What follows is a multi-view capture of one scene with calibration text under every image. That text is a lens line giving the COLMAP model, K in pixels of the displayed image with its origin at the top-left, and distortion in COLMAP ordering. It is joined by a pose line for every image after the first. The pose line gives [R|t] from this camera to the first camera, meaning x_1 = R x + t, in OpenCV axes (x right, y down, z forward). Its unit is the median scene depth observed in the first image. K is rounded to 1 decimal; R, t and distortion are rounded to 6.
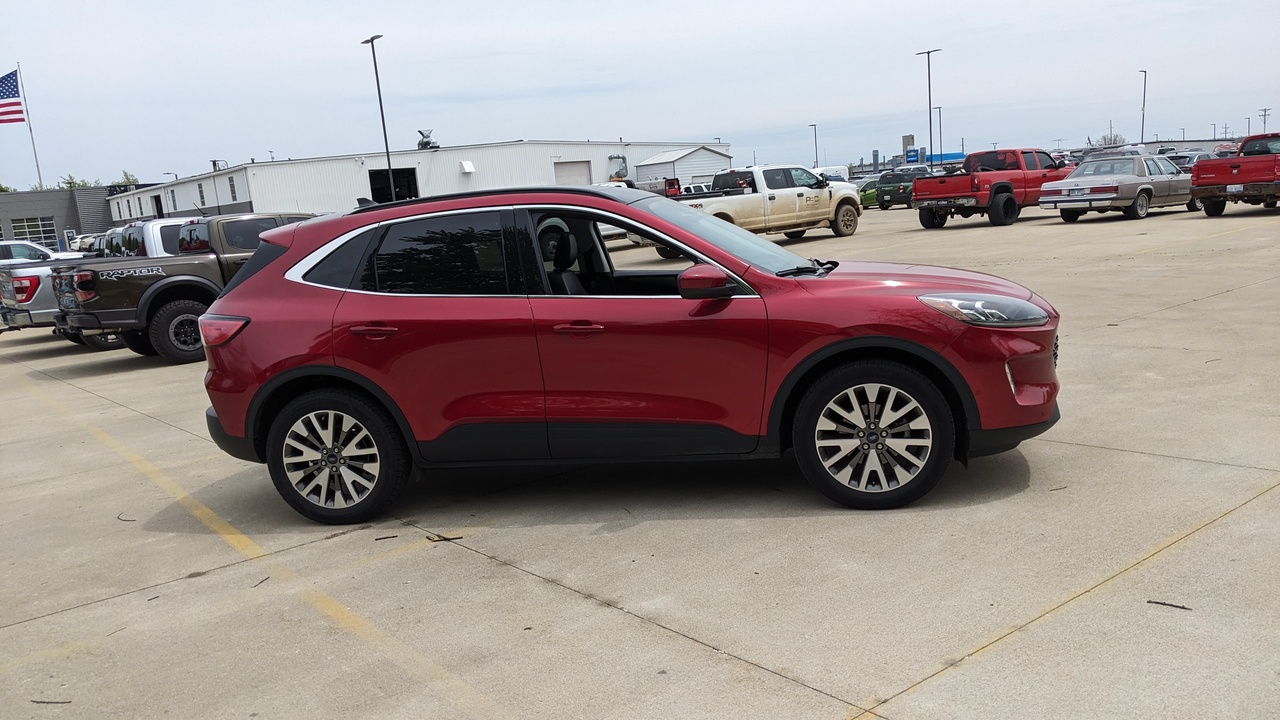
lens RADIAL K [[1008.3, 0, 640.0], [0, 1008.3, 360.0], [0, 0, 1]] dist [0.073584, -0.108795]
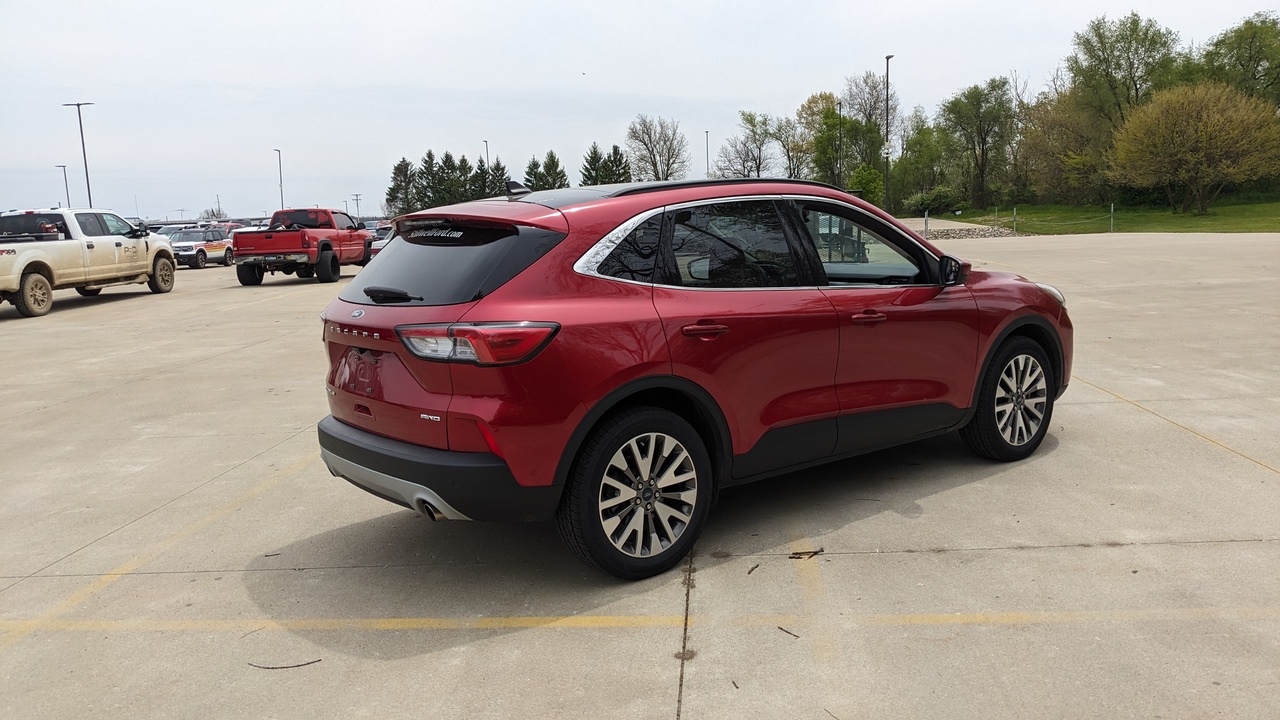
lens RADIAL K [[1008.3, 0, 640.0], [0, 1008.3, 360.0], [0, 0, 1]] dist [0.073584, -0.108795]
pose [[0.674829, -0.051070, 0.736205, -0.884497], [0.102706, 0.994393, -0.025163, 0.011457], [-0.730793, 0.092593, 0.676290, 0.452438]]
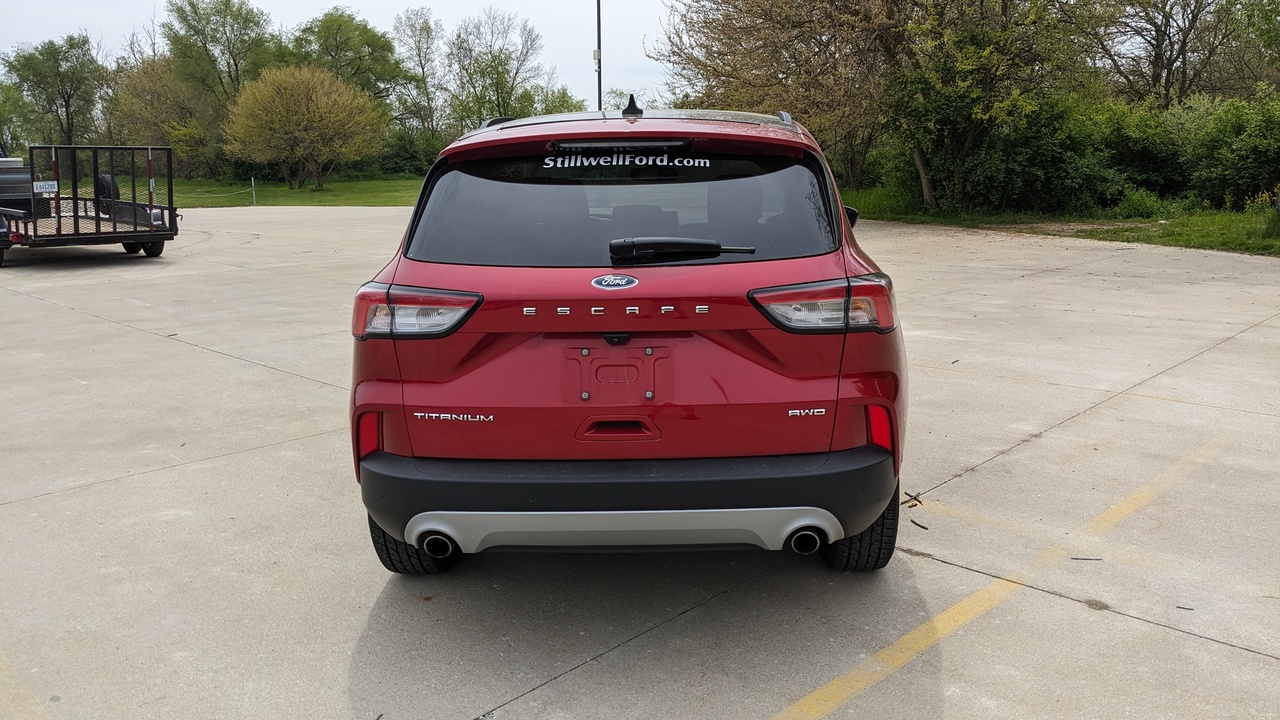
lens RADIAL K [[1008.3, 0, 640.0], [0, 1008.3, 360.0], [0, 0, 1]] dist [0.073584, -0.108795]
pose [[-0.143326, -0.104140, 0.984181, -0.958466], [0.180329, 0.975053, 0.129435, -0.094230], [-0.973108, 0.196028, -0.120971, 1.218463]]
